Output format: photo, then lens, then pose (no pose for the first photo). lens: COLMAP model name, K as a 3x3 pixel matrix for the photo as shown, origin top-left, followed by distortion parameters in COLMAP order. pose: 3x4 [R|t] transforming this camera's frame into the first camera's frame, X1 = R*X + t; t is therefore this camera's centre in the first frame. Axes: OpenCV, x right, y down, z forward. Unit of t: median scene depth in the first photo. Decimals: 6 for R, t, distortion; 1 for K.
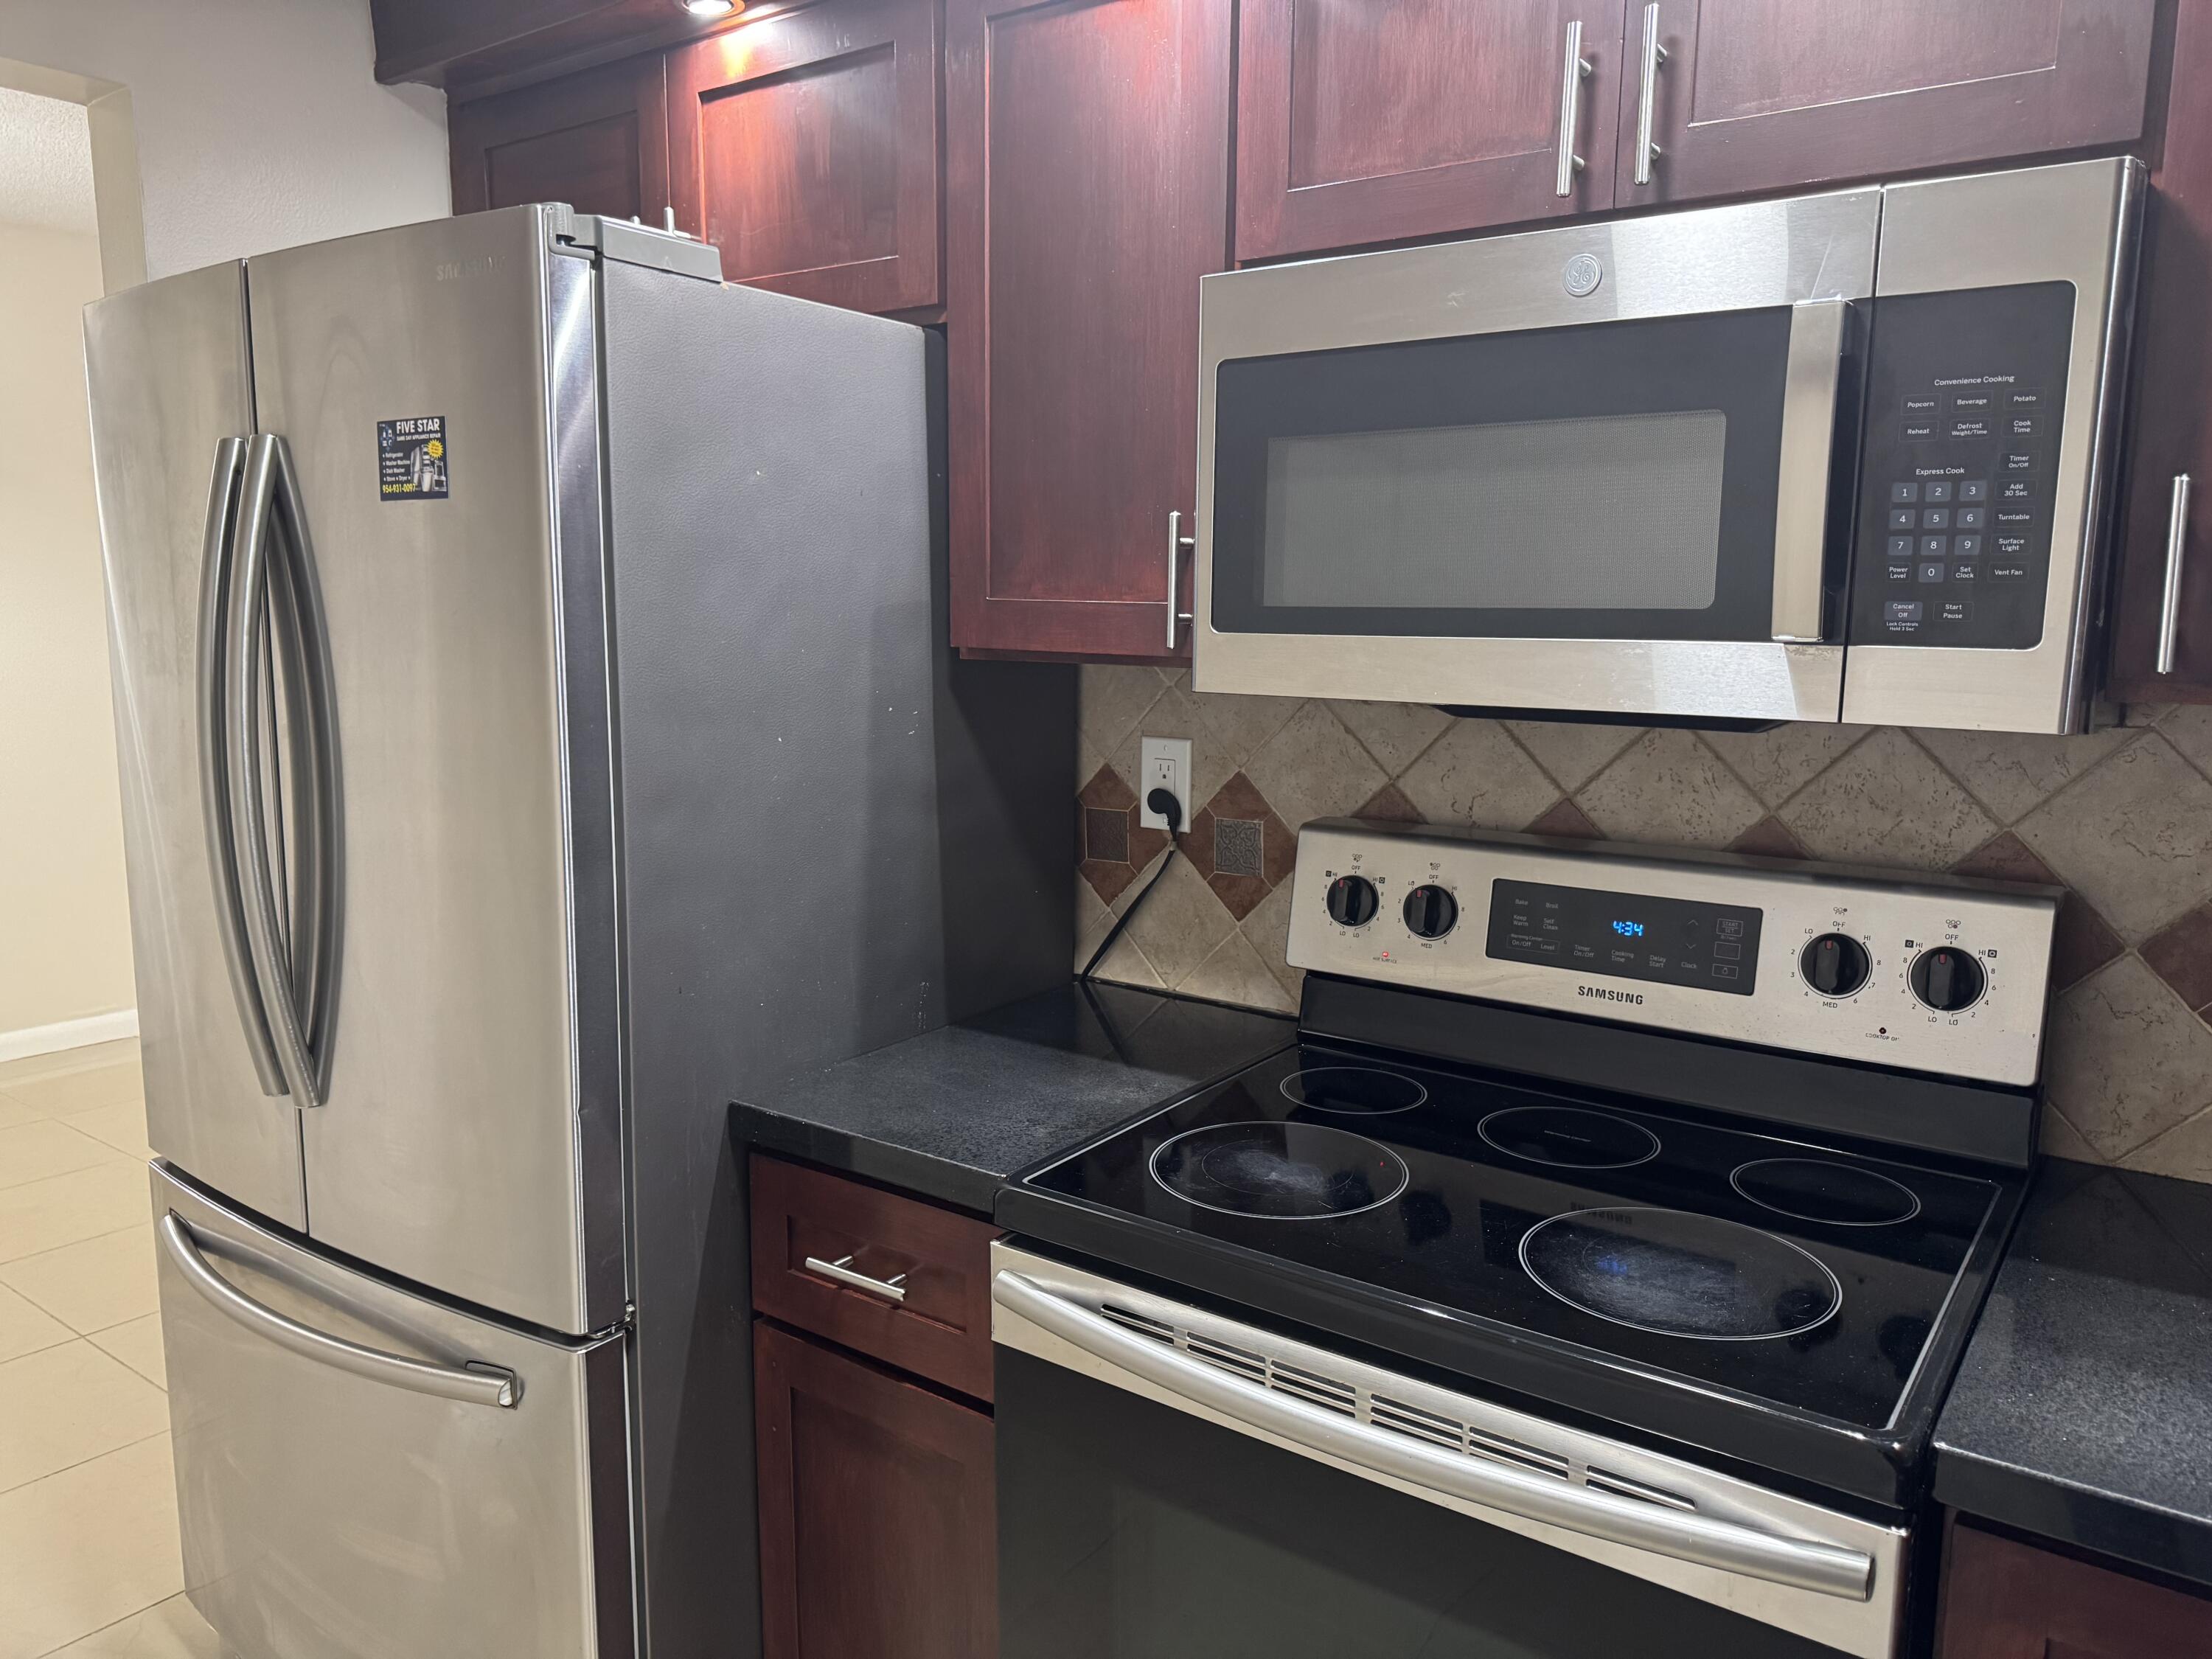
lens RADIAL K [[1553.3, 0, 1124.7], [0, 1553.3, 829.1], [0, 0, 1]] dist [0.049544, -0.068035]
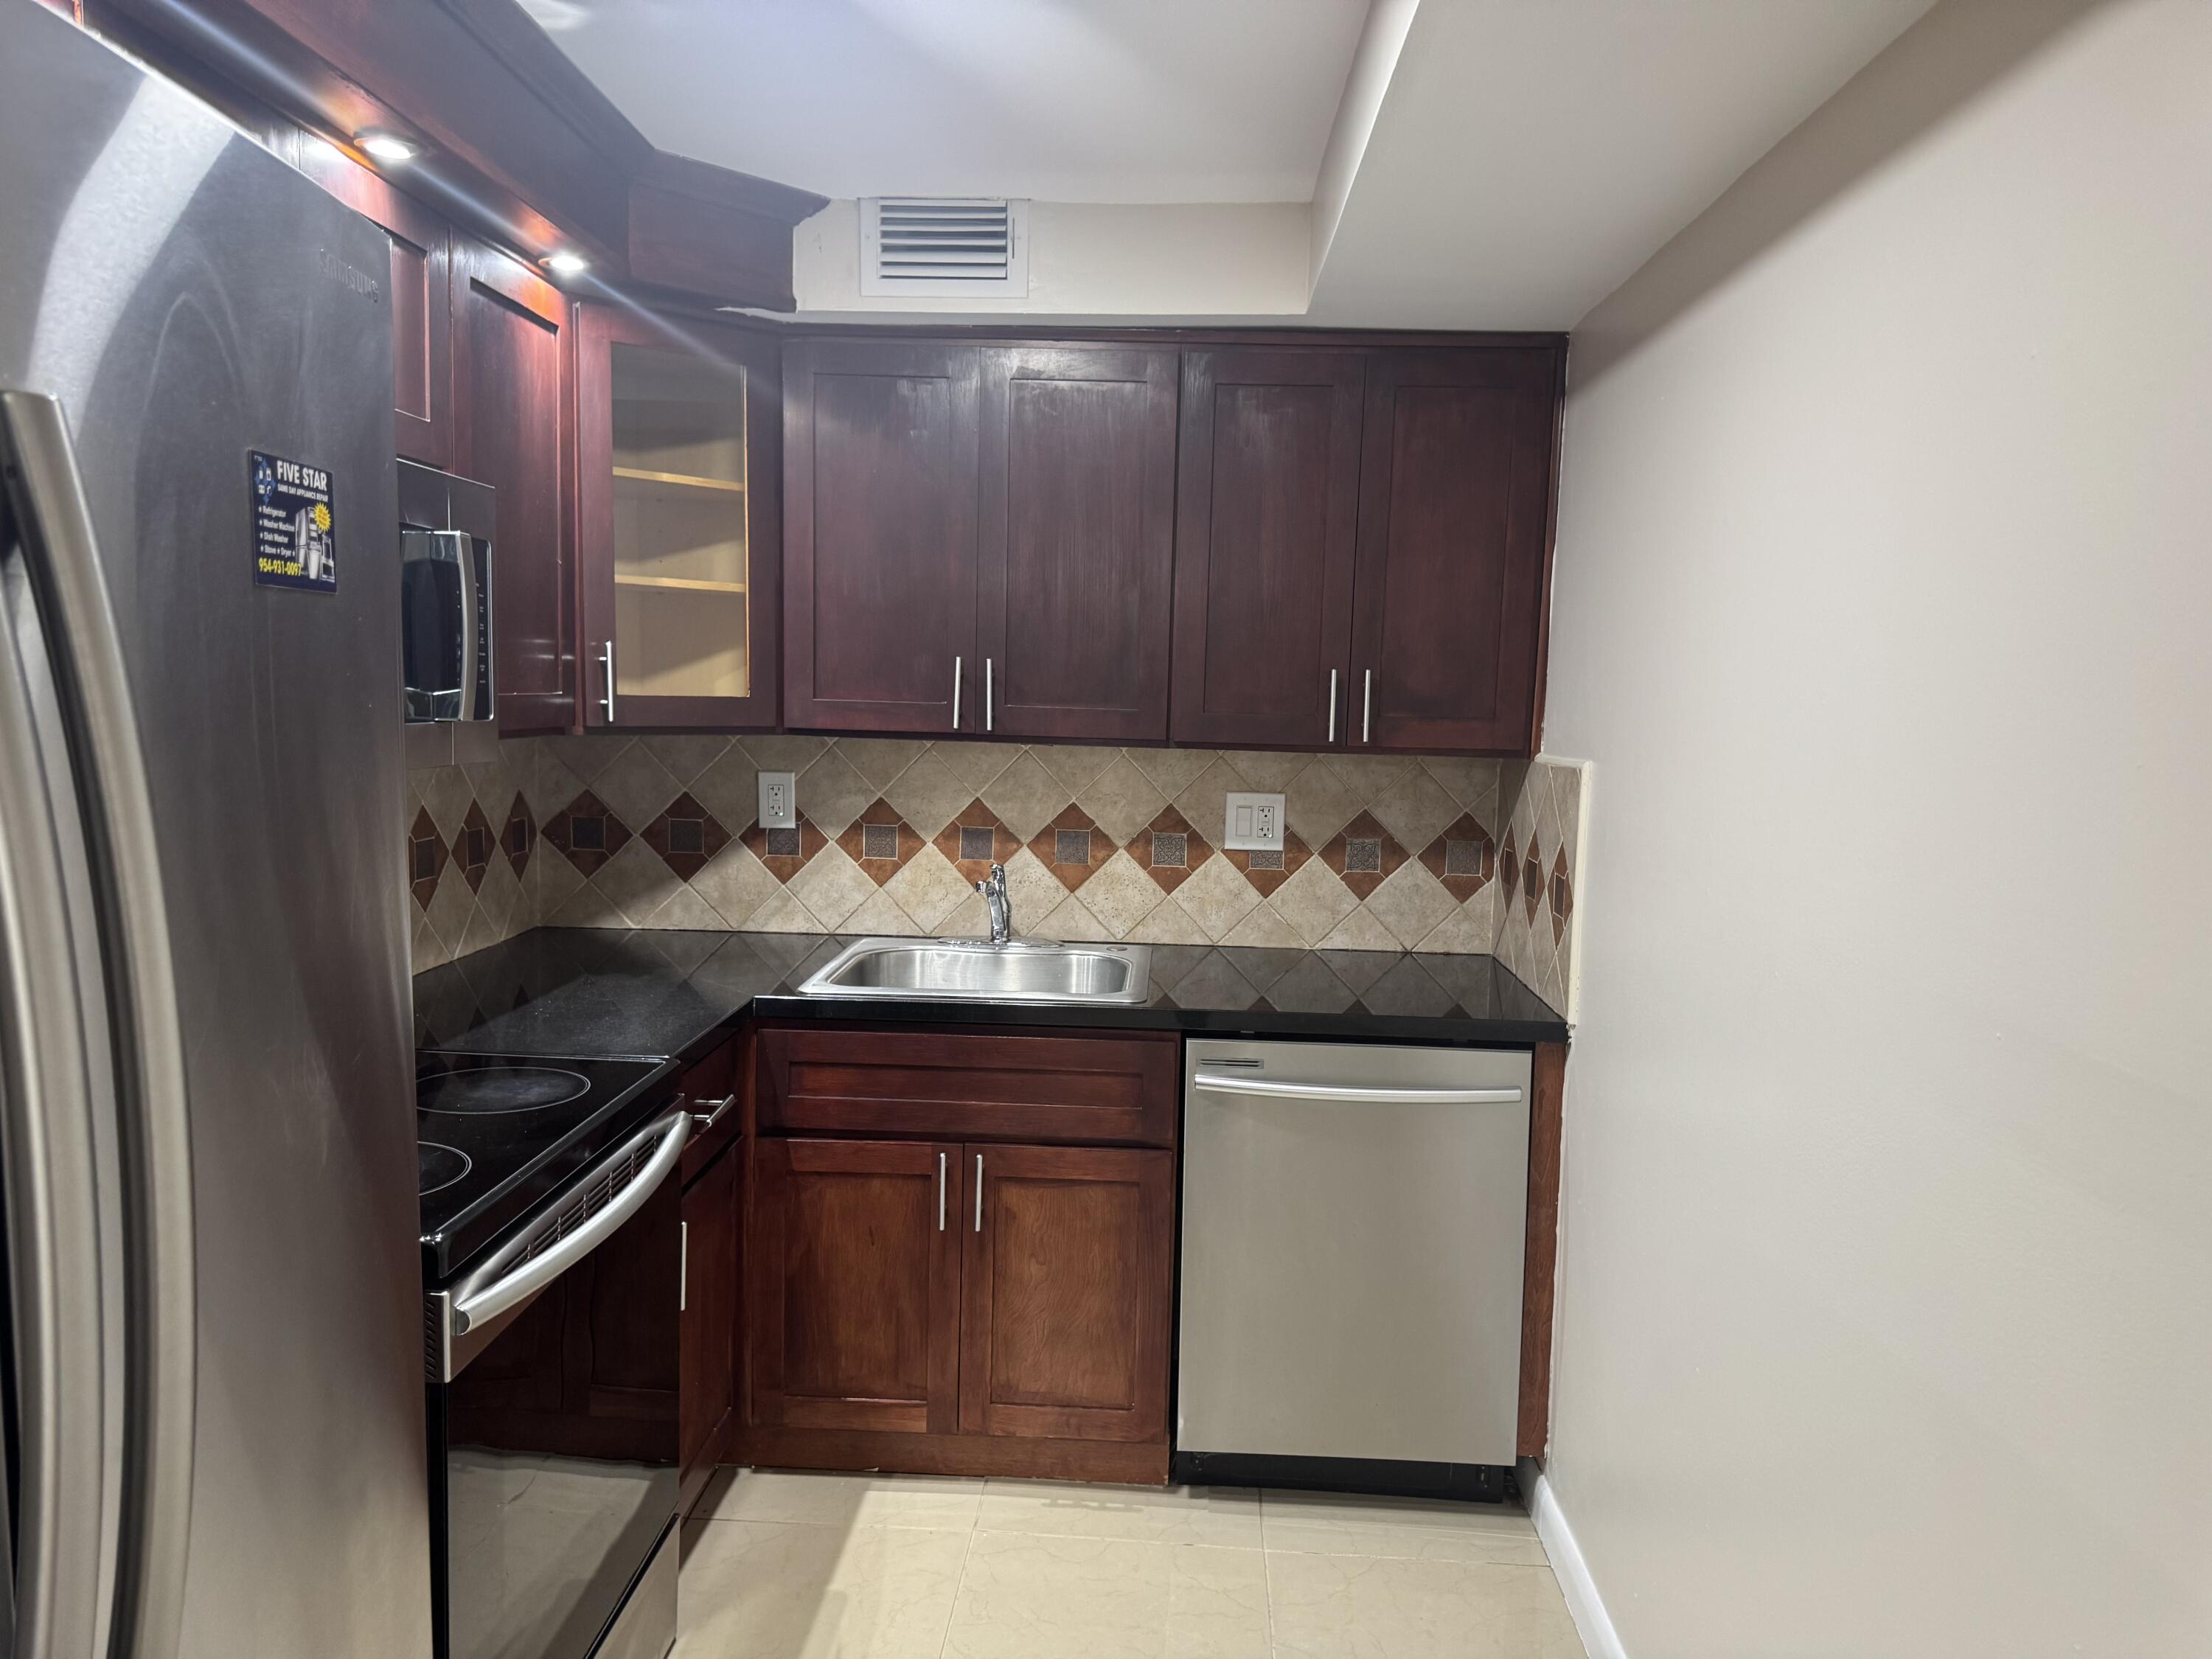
lens RADIAL K [[1553.3, 0, 1123.3], [0, 1553.3, 838.1], [0, 0, 1]] dist [0.049544, -0.068035]
pose [[-0.561103, -0.102417, 0.821385, -1.164357], [0.091862, 0.978481, 0.184758, -0.198153], [-0.822633, 0.179122, -0.539621, 1.083866]]
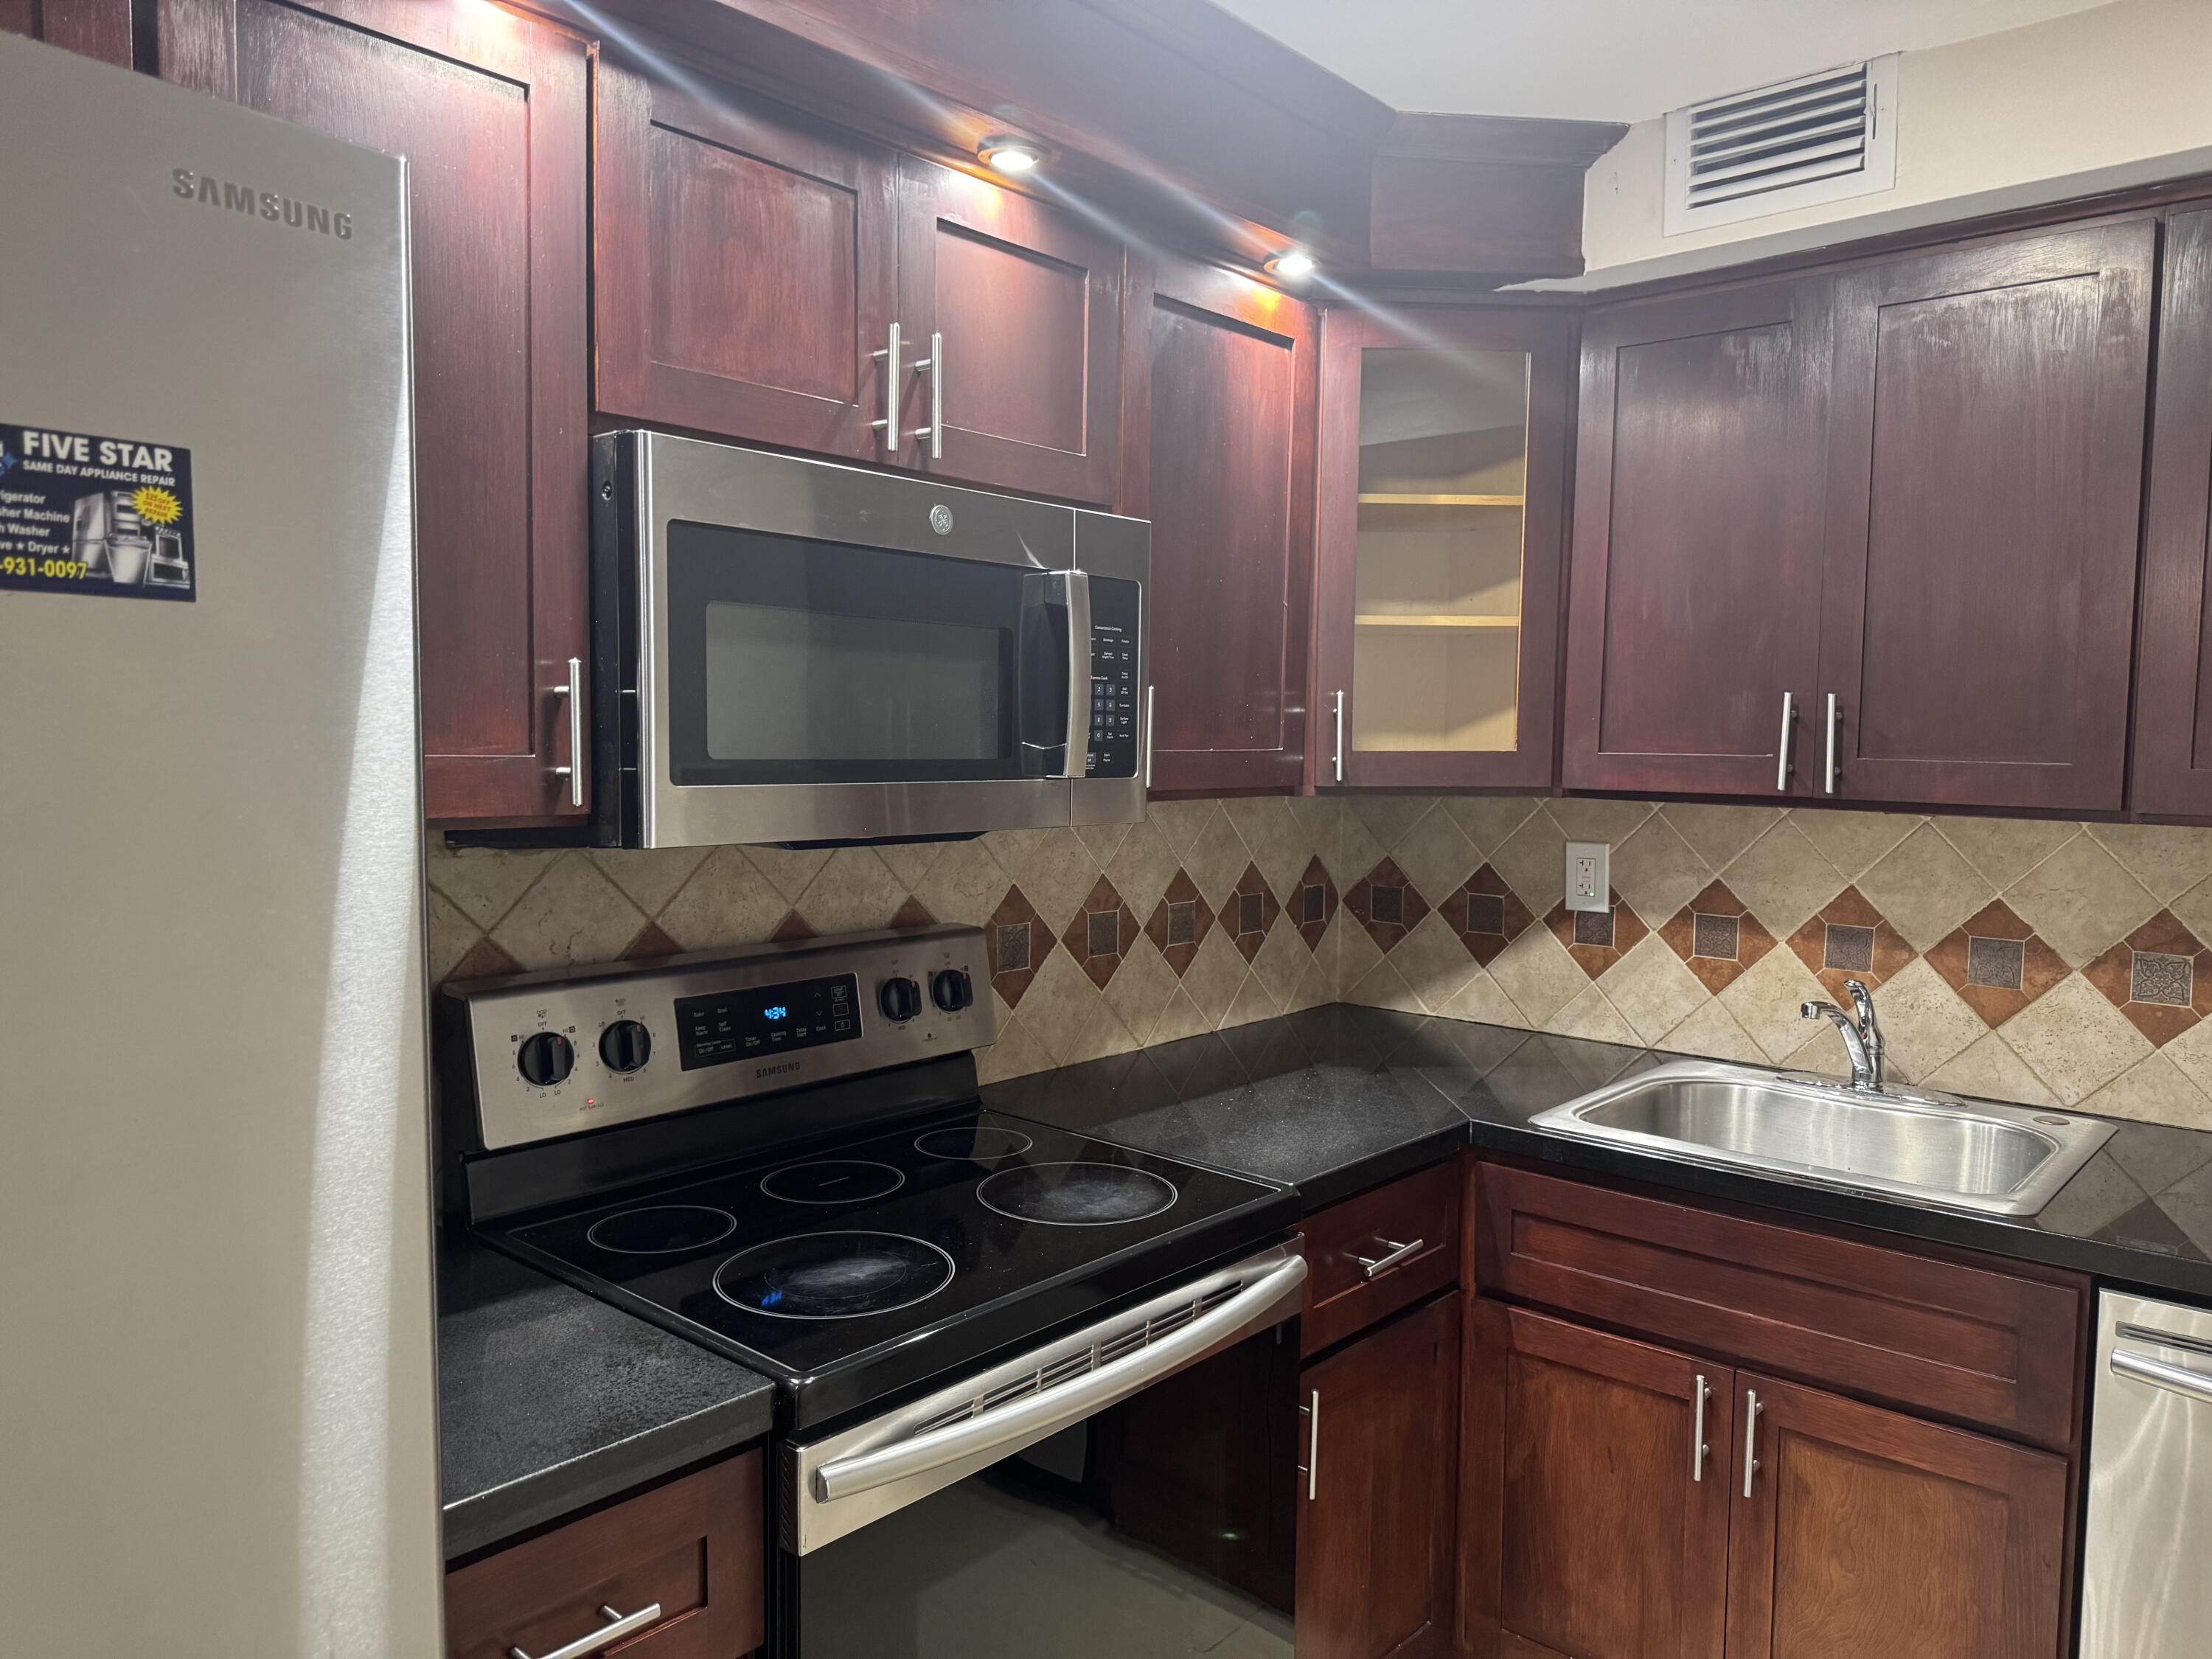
lens RADIAL K [[1553.3, 0, 1110.5], [0, 1553.3, 835.8], [0, 0, 1]] dist [0.049544, -0.068035]
pose [[0.088116, -0.075218, 0.993266, -0.915928], [0.134547, 0.988906, 0.062952, -0.123481], [-0.986982, 0.128094, 0.097258, 0.643773]]
